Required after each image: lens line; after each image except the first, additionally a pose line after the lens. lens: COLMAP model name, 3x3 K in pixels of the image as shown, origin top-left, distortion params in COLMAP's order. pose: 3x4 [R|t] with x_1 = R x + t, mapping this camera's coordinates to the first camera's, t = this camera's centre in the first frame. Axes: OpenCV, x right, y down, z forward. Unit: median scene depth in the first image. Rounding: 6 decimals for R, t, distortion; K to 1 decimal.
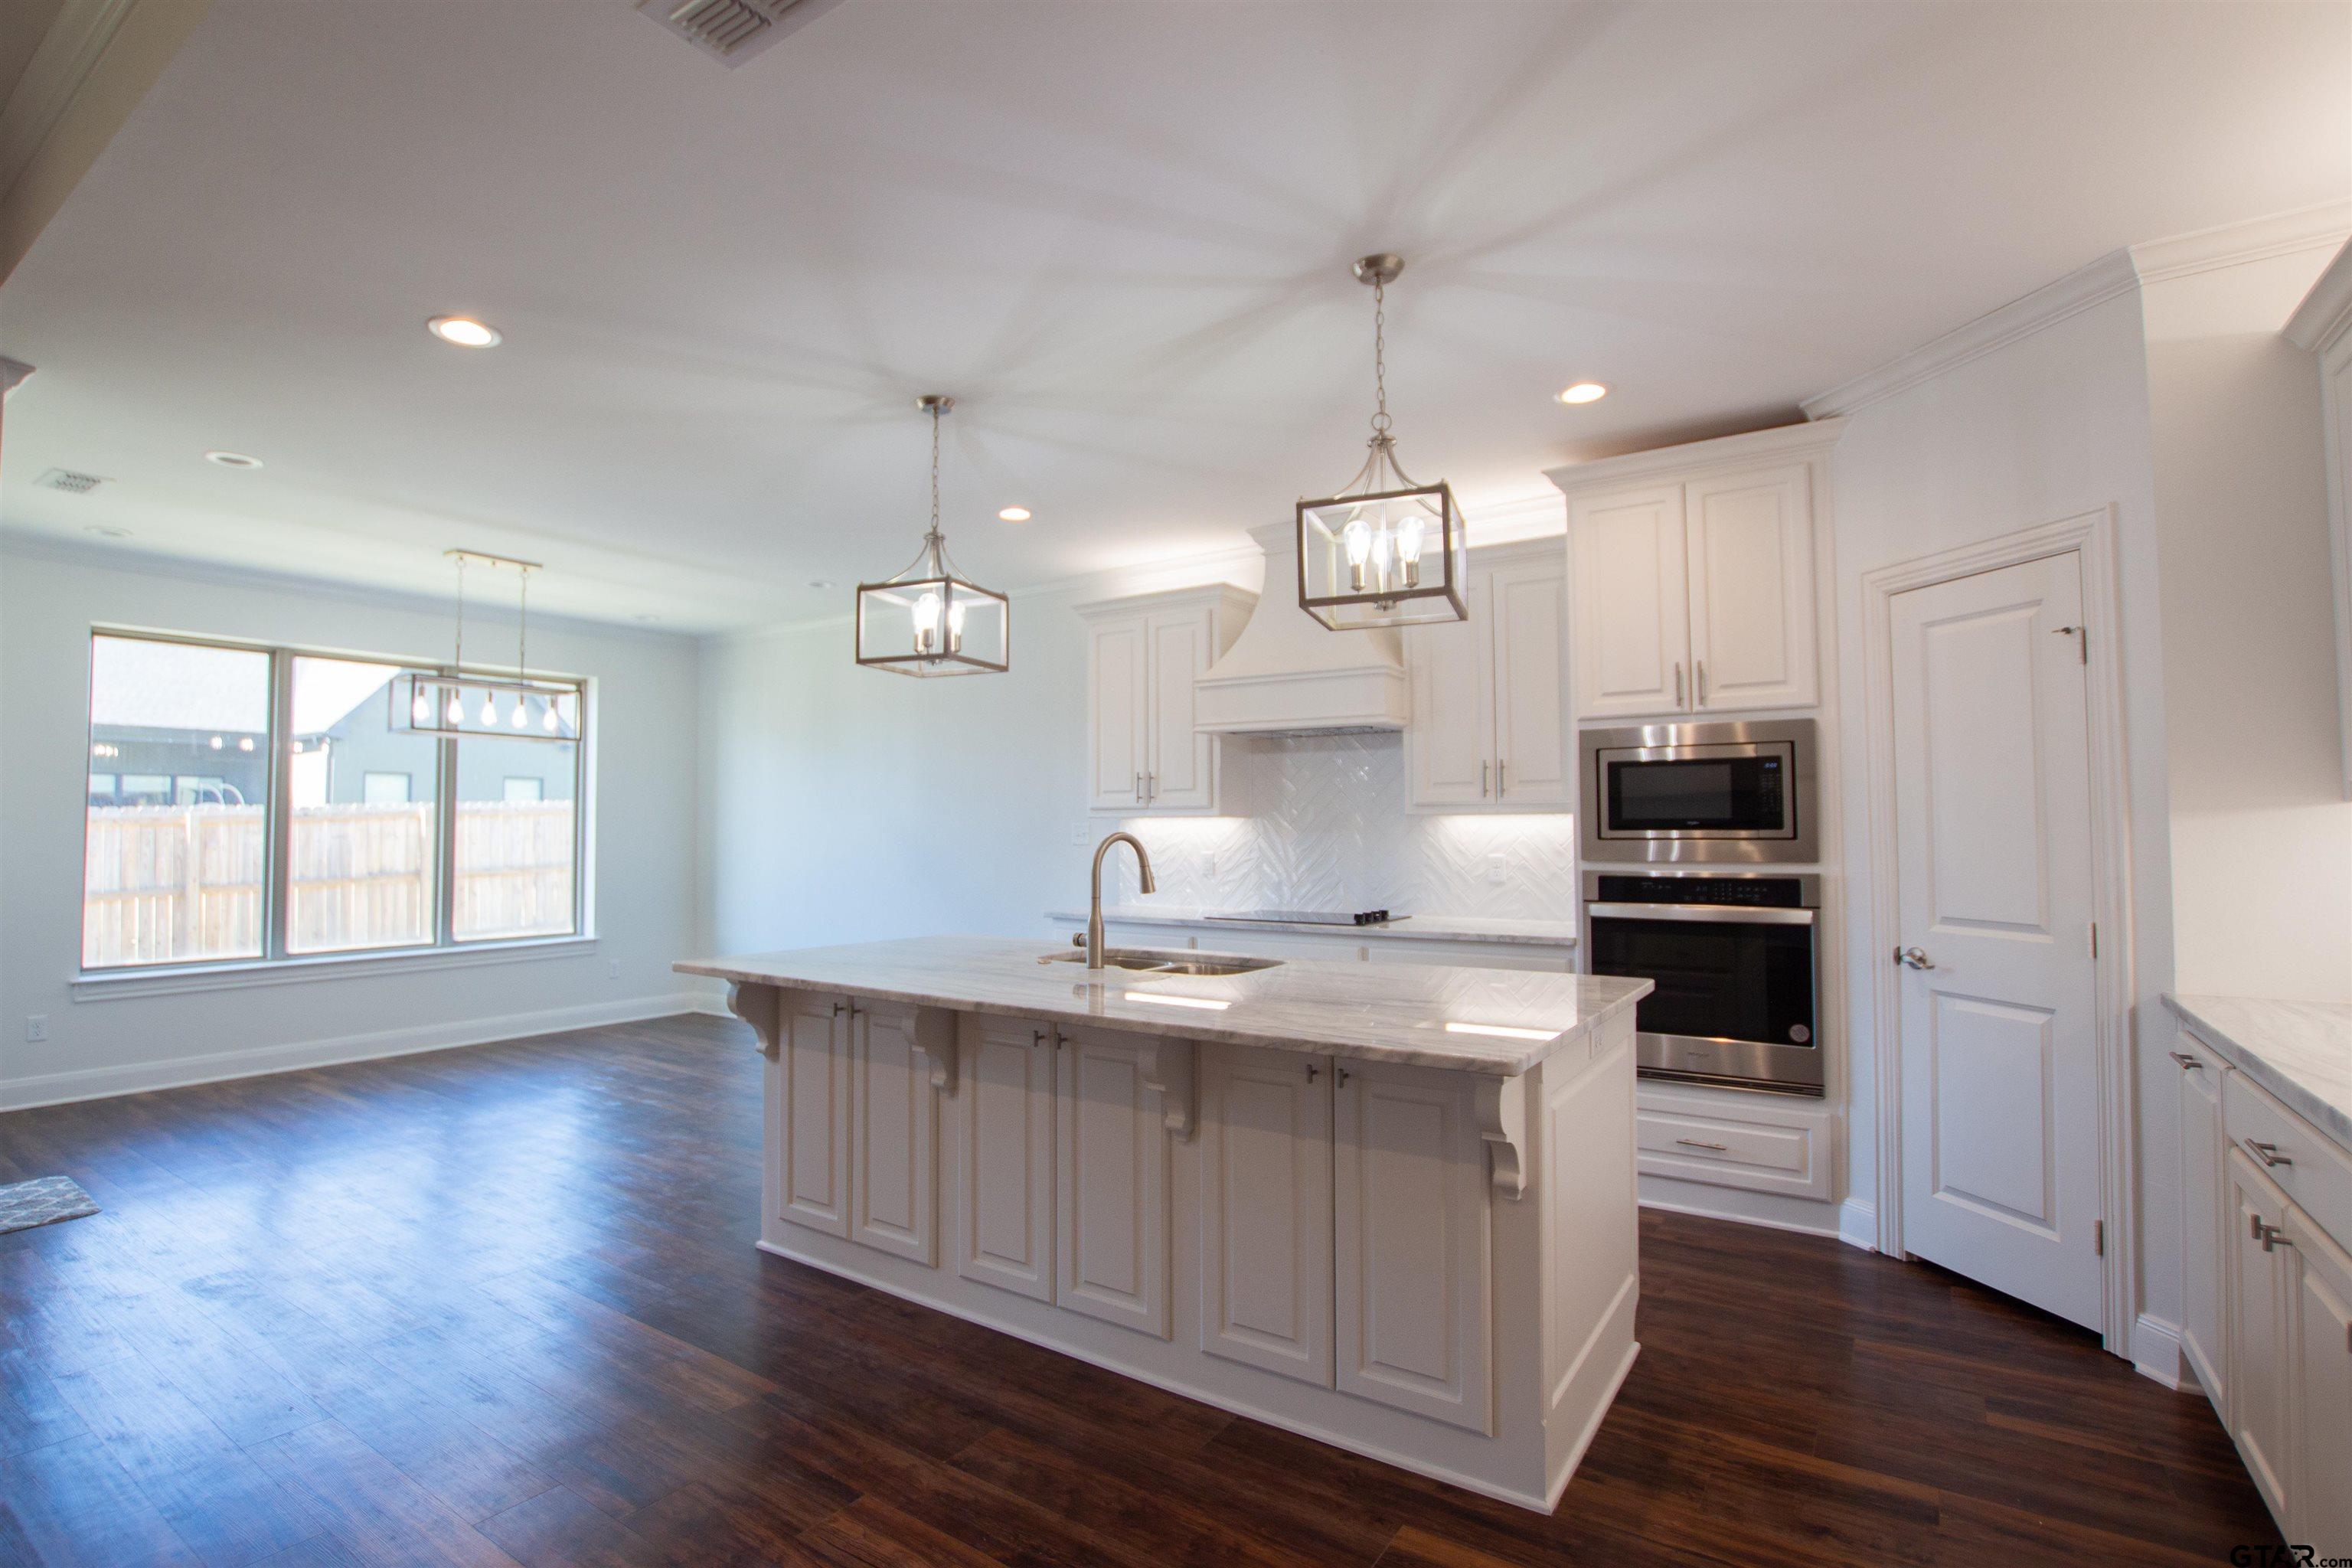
lens RADIAL K [[1166.3, 0, 1108.4], [0, 1166.3, 790.0], [0, 0, 1]] dist [-0.003477, 0.001931]
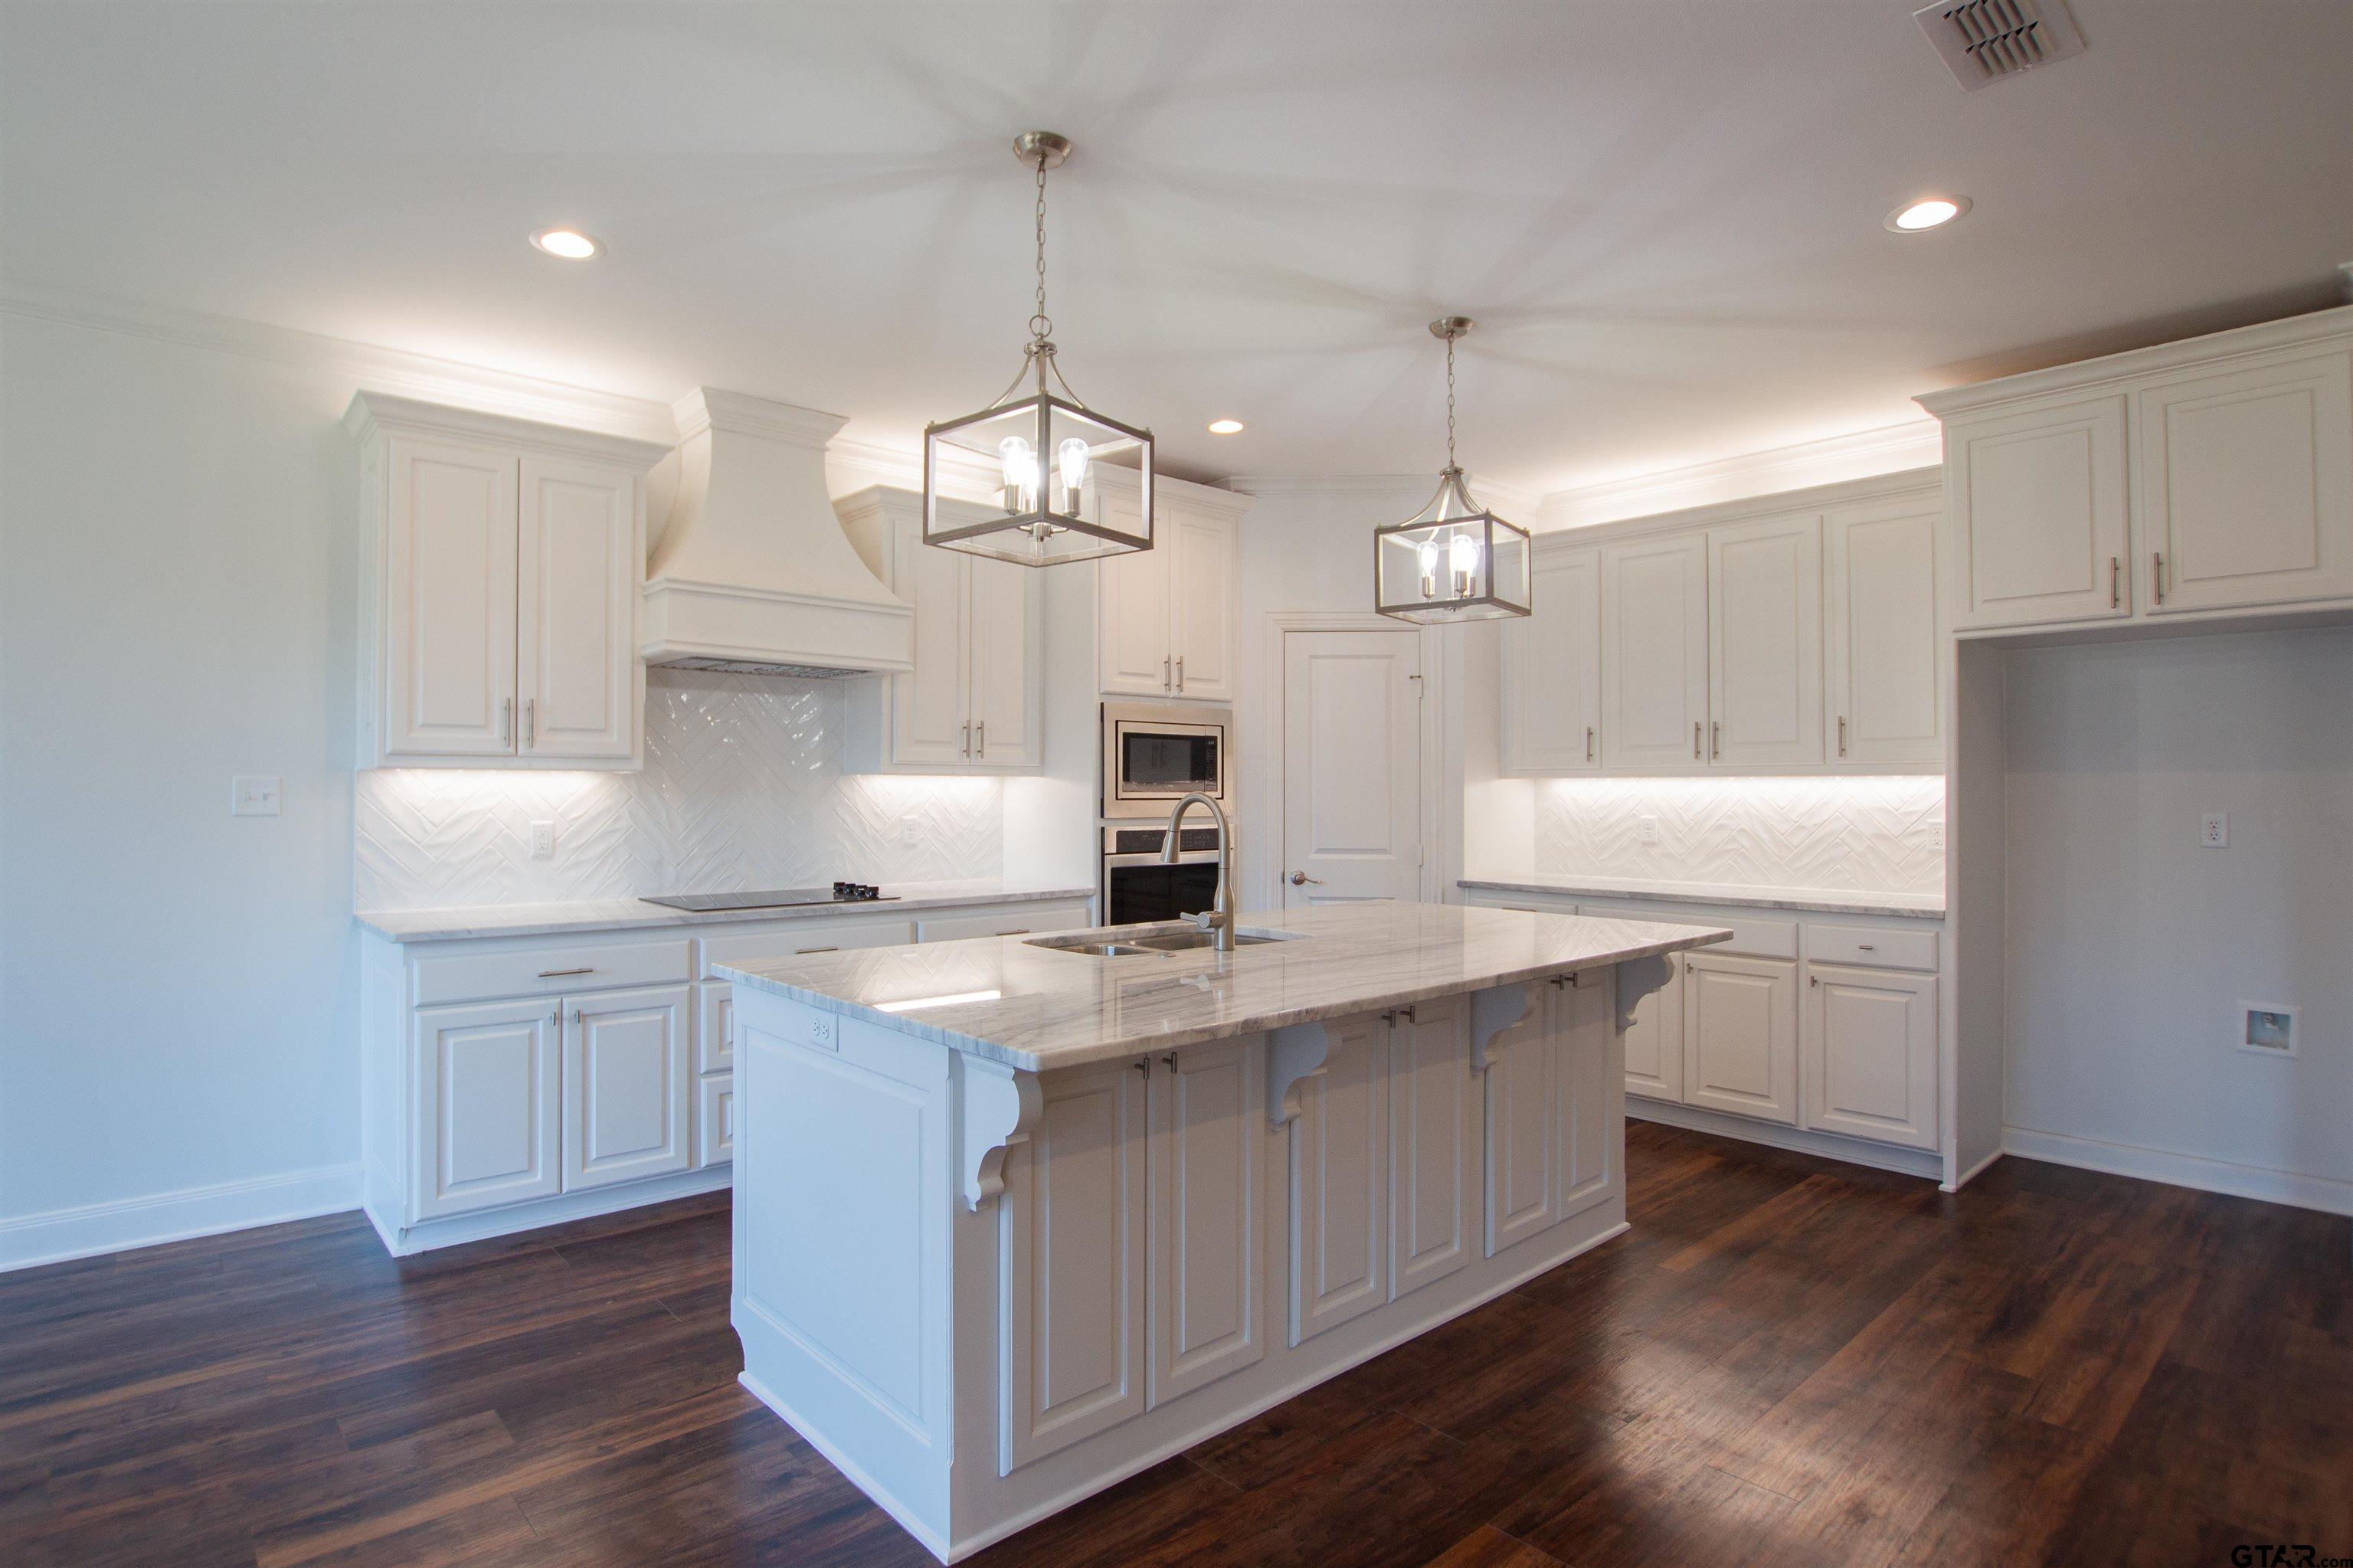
lens RADIAL K [[1225.7, 0, 1162.7], [0, 1225.7, 779.5], [0, 0, 1]] dist [-0.030233, 0.002073]
pose [[0.201863, 0.012362, 0.979336, -0.525508], [-0.035077, 0.999370, -0.005385, 0.019575], [-0.978786, -0.033265, 0.202169, 0.506131]]
